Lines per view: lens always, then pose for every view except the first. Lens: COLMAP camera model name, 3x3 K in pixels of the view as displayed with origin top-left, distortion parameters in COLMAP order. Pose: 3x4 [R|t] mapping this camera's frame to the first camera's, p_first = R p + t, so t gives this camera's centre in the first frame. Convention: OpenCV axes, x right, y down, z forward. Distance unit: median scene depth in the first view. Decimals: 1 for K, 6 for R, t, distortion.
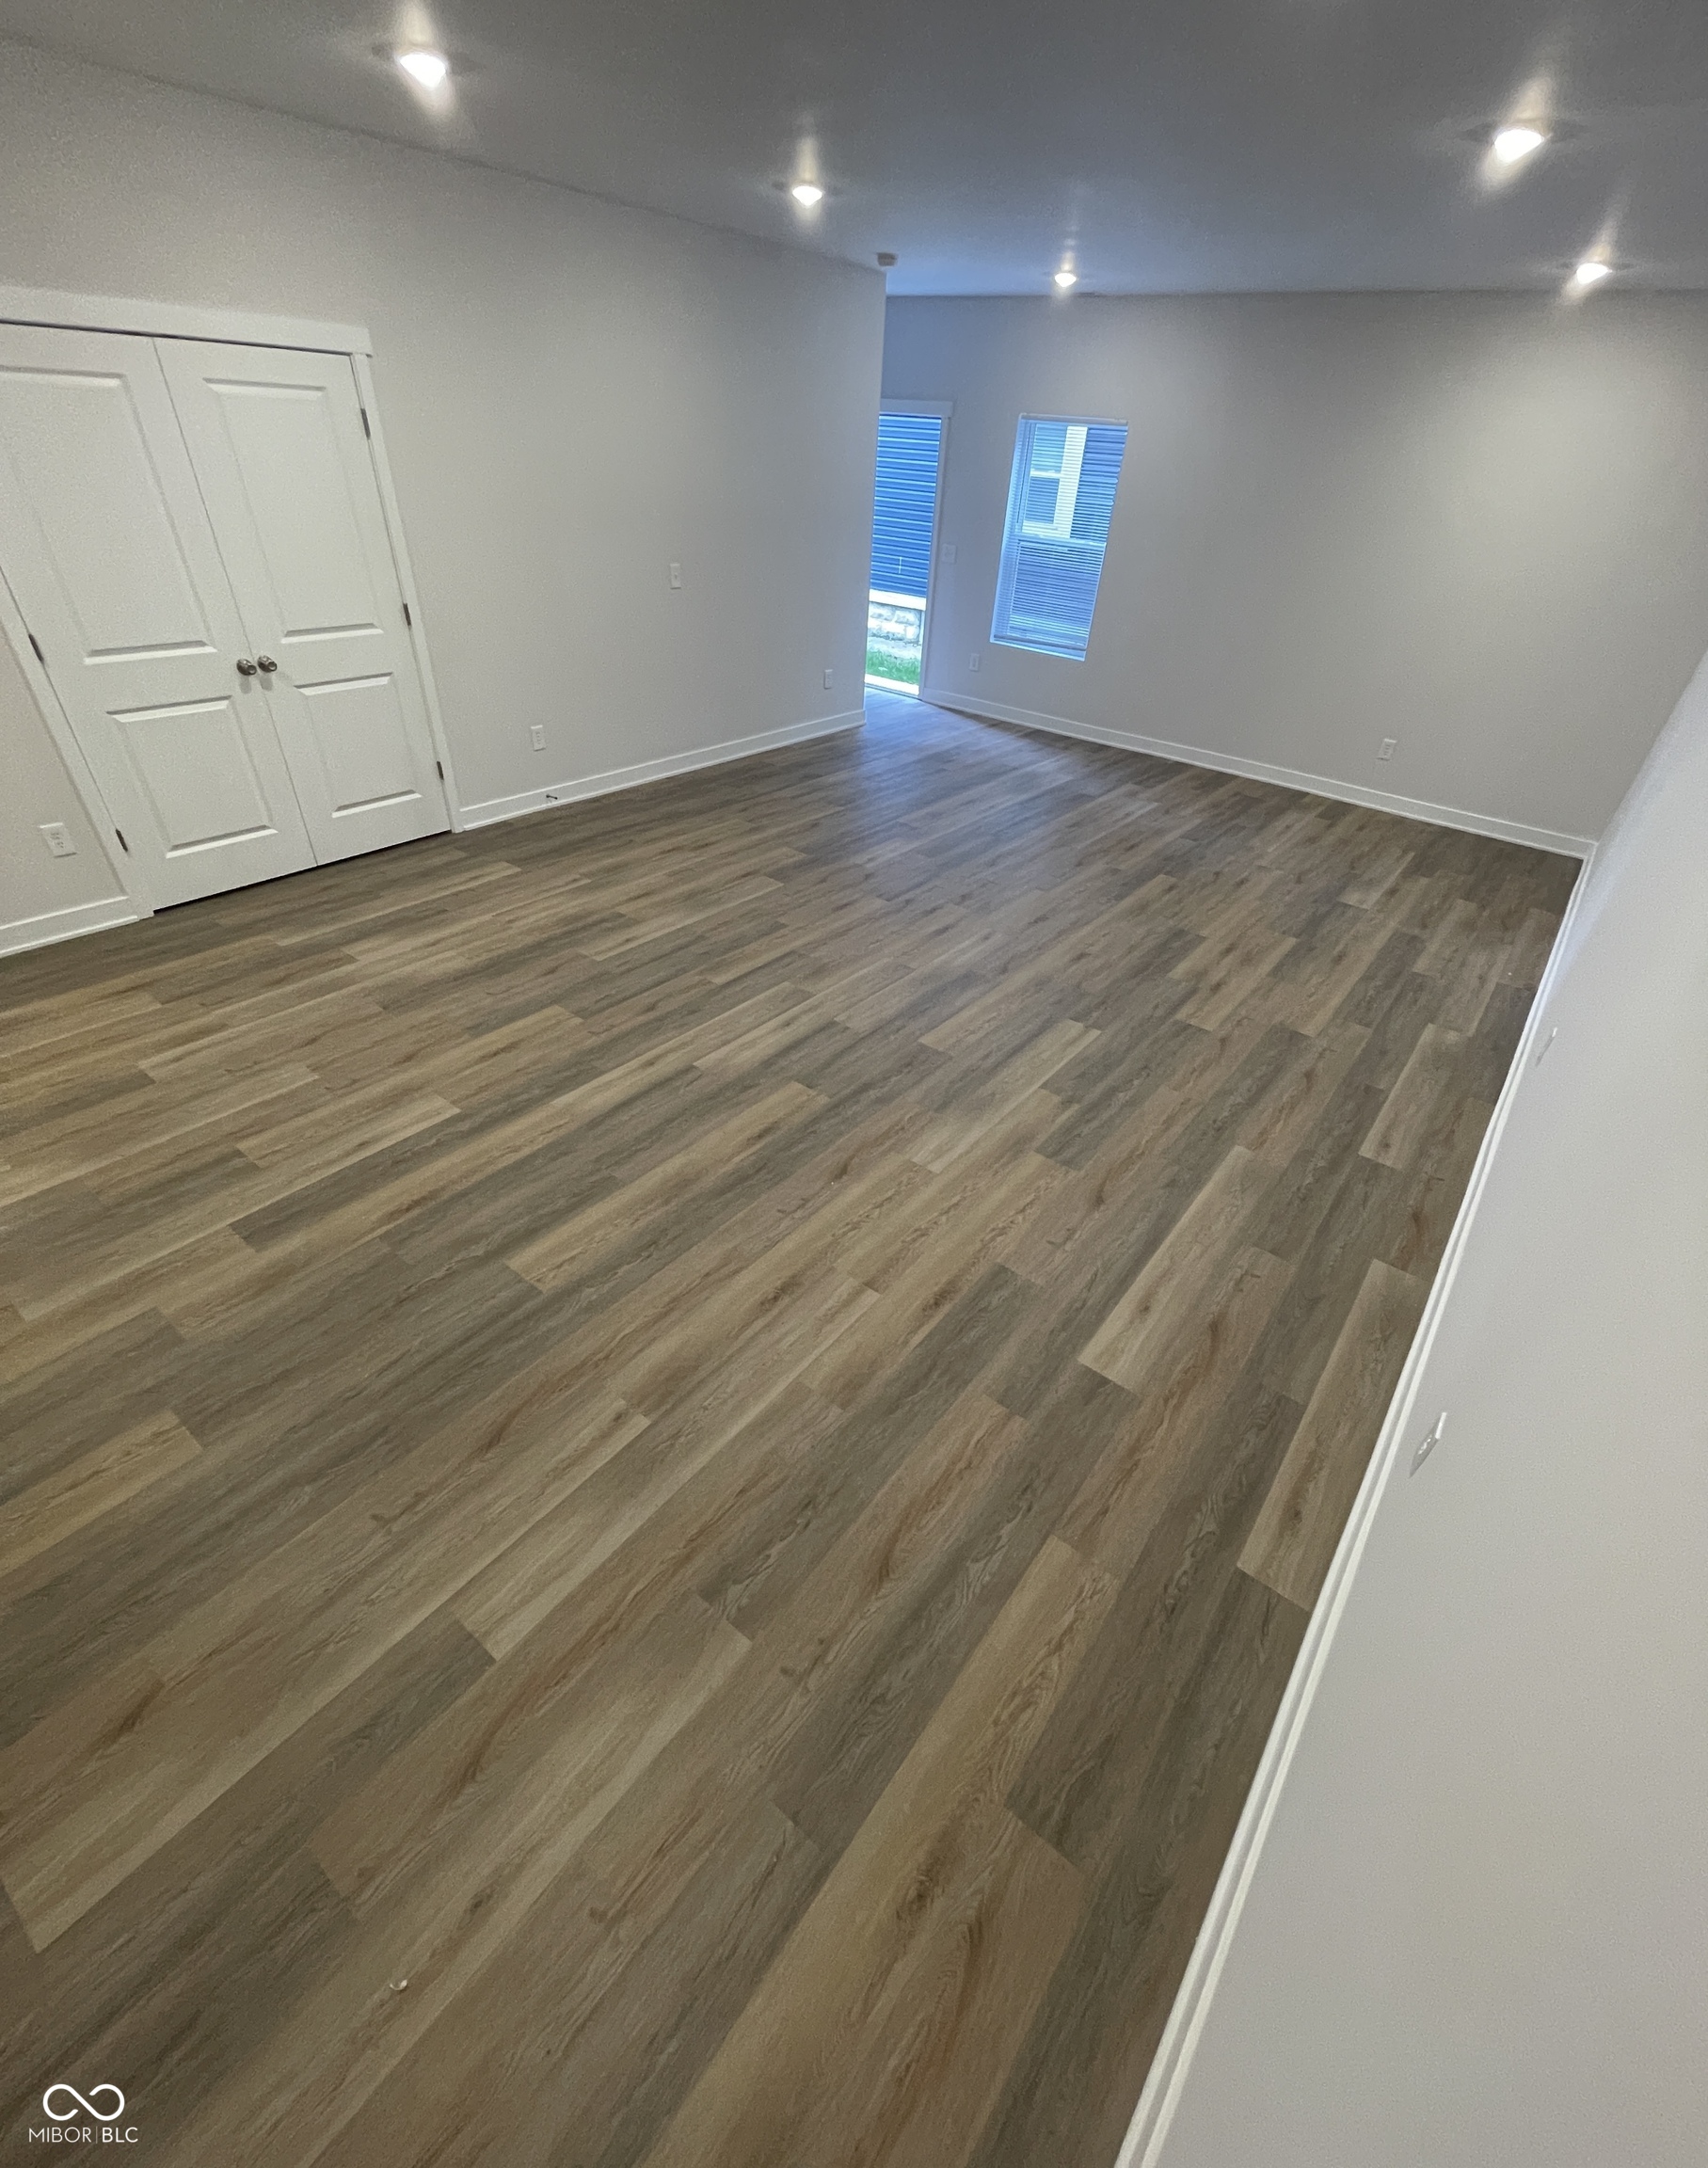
lens RADIAL K [[908.4, 0, 851.6], [0, 908.4, 1089.3], [0, 0, 1]] dist [-0.013647, -0.000107]
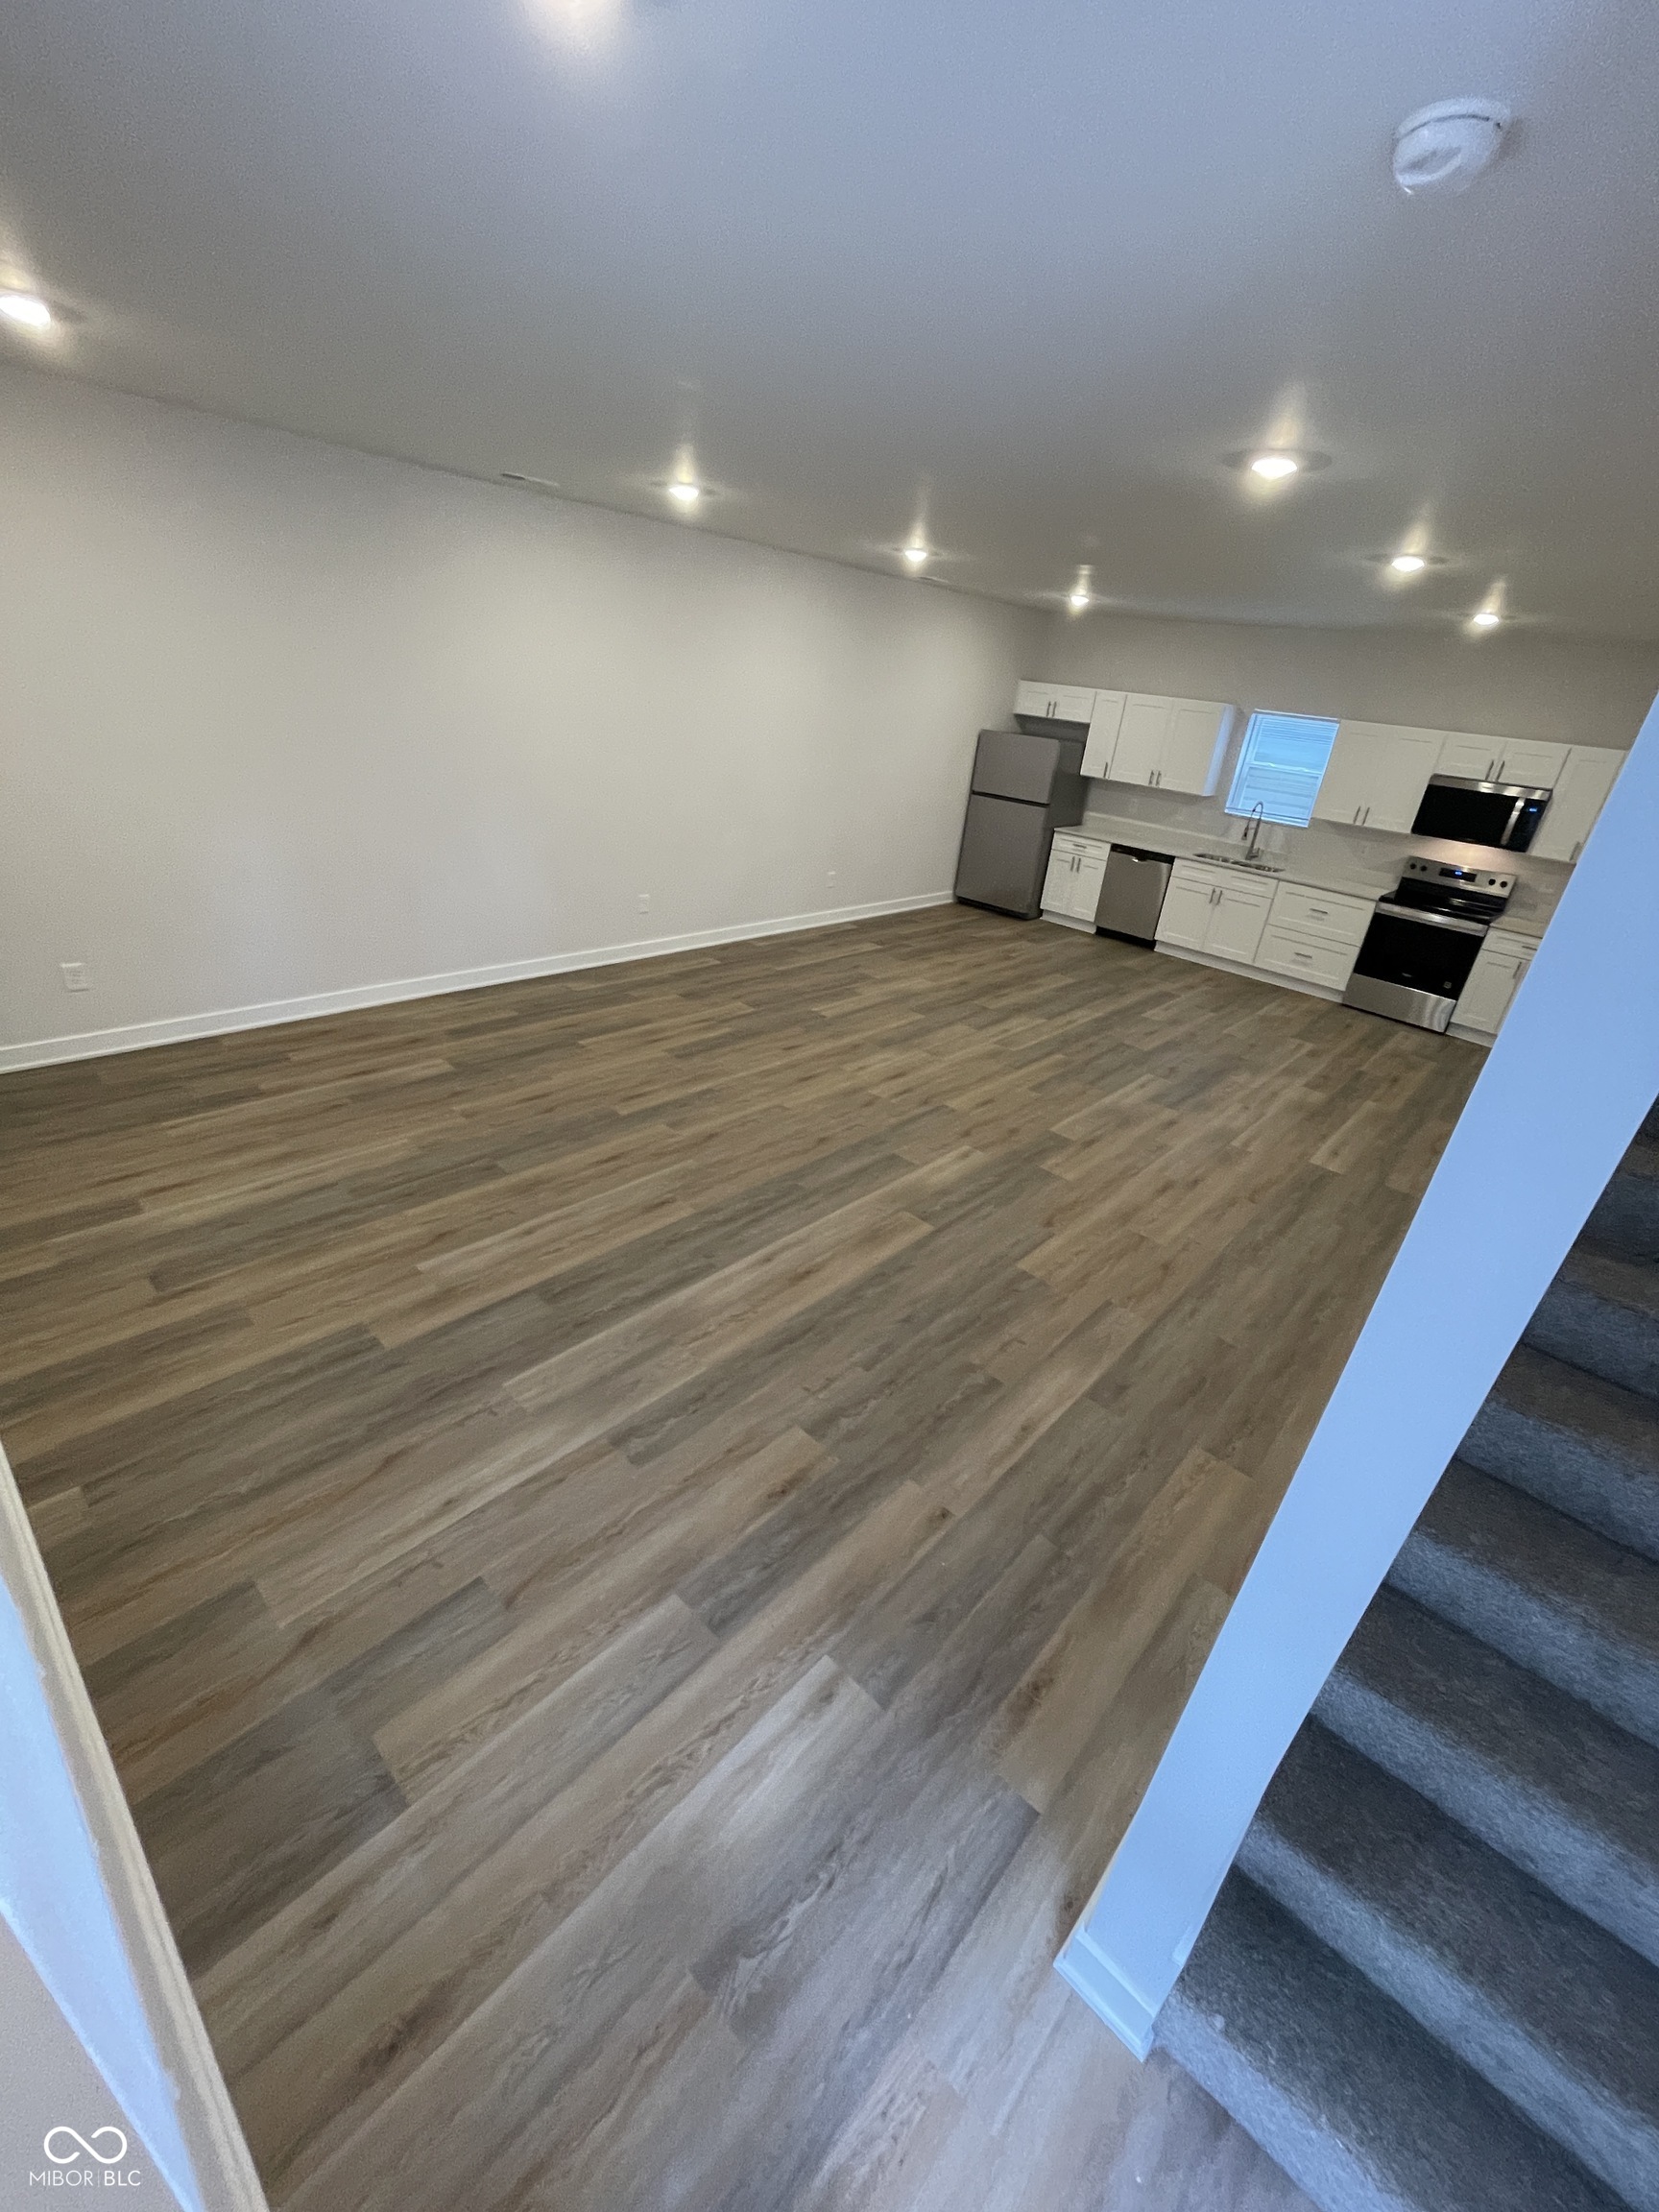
lens RADIAL K [[894.4, 0, 830.9], [0, 894.4, 1106.0], [0, 0, 1]] dist [-0.005745, -0.000522]
pose [[-0.983781, -0.179319, -0.004371, 0.181553], [-0.088281, 0.462831, 0.882040, -1.156046], [-0.156143, 0.868120, -0.471155, 1.578179]]
